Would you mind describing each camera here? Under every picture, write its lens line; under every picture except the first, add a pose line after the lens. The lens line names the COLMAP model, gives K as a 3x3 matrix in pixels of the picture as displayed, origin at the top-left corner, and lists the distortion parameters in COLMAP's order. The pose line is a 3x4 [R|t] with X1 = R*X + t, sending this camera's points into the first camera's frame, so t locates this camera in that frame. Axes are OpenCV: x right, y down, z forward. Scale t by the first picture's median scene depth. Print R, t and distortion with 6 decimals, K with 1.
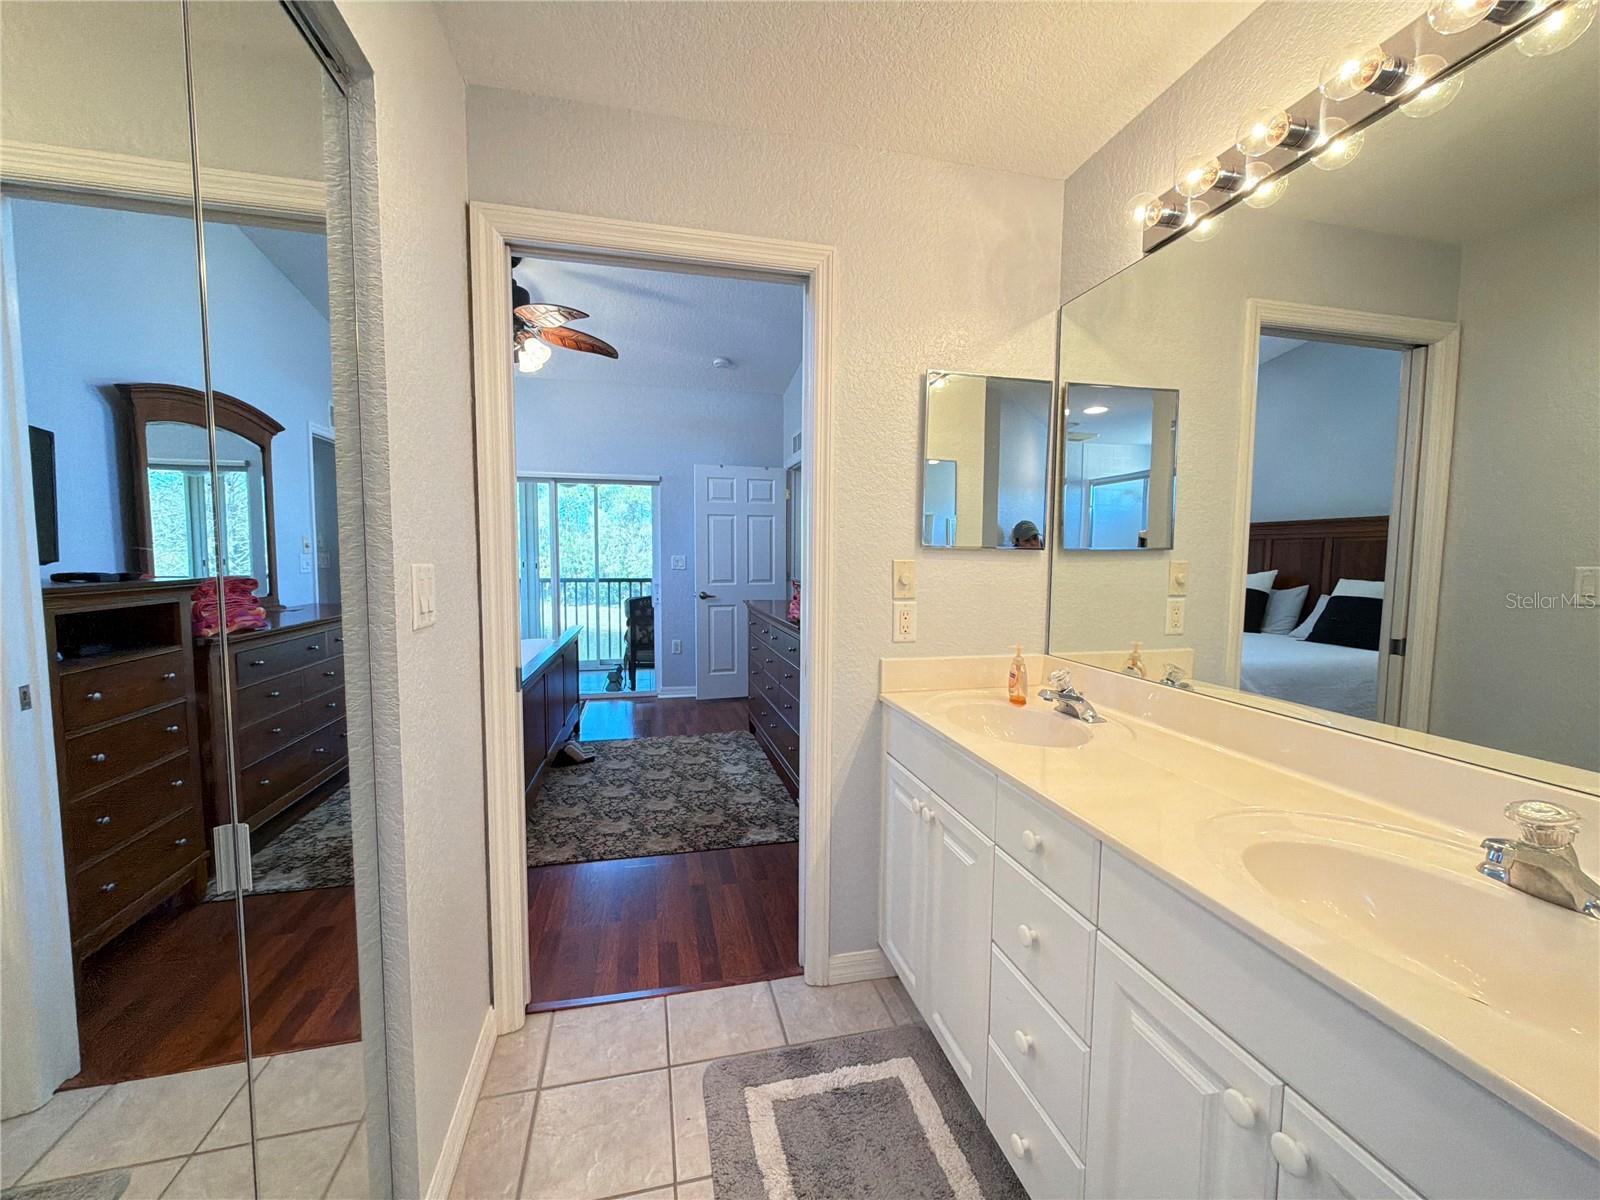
lens RADIAL K [[642.9, 0, 798.4], [0, 642.9, 604.5], [0, 0, 1]] dist [0.003087, -0.000202]
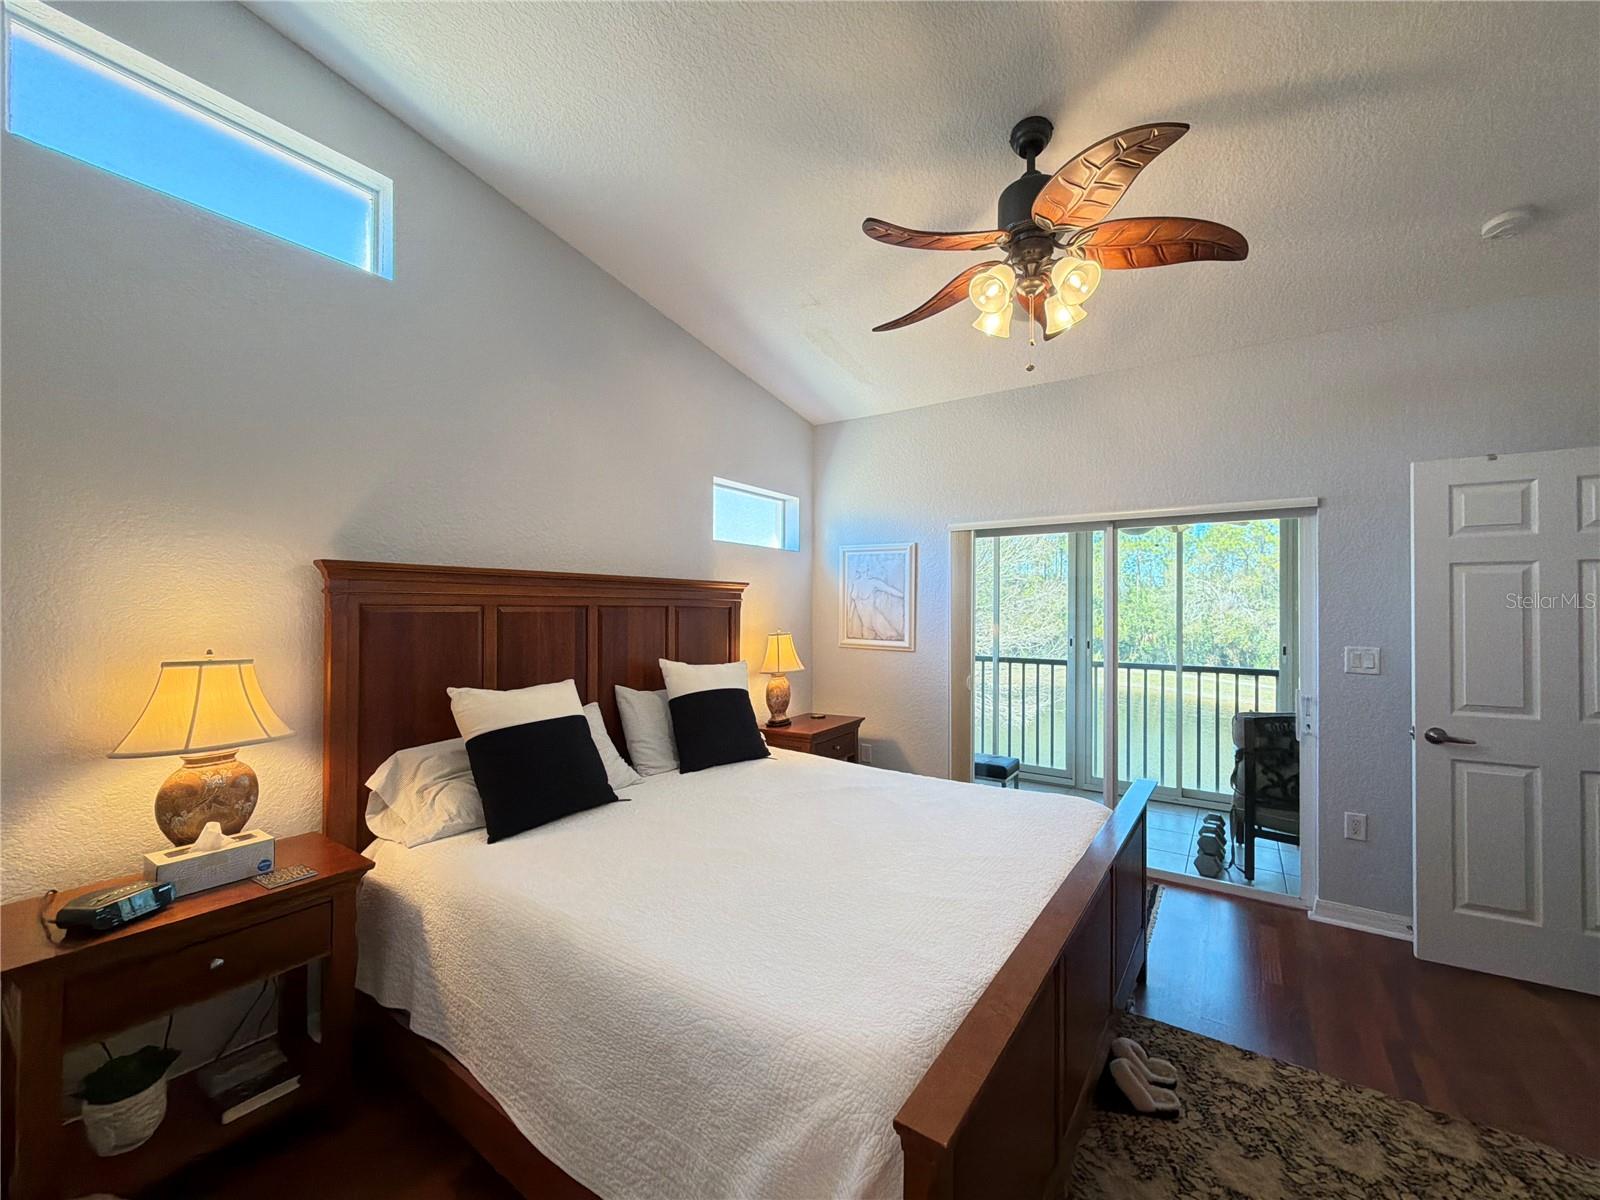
lens RADIAL K [[642.9, 0, 798.4], [0, 642.9, 604.5], [0, 0, 1]] dist [0.003087, -0.000202]
pose [[0.675498, -0.008009, -0.737319, -0.114637], [-0.056328, 0.996459, -0.062429, -0.053866], [0.735207, 0.083703, 0.672654, 0.334889]]
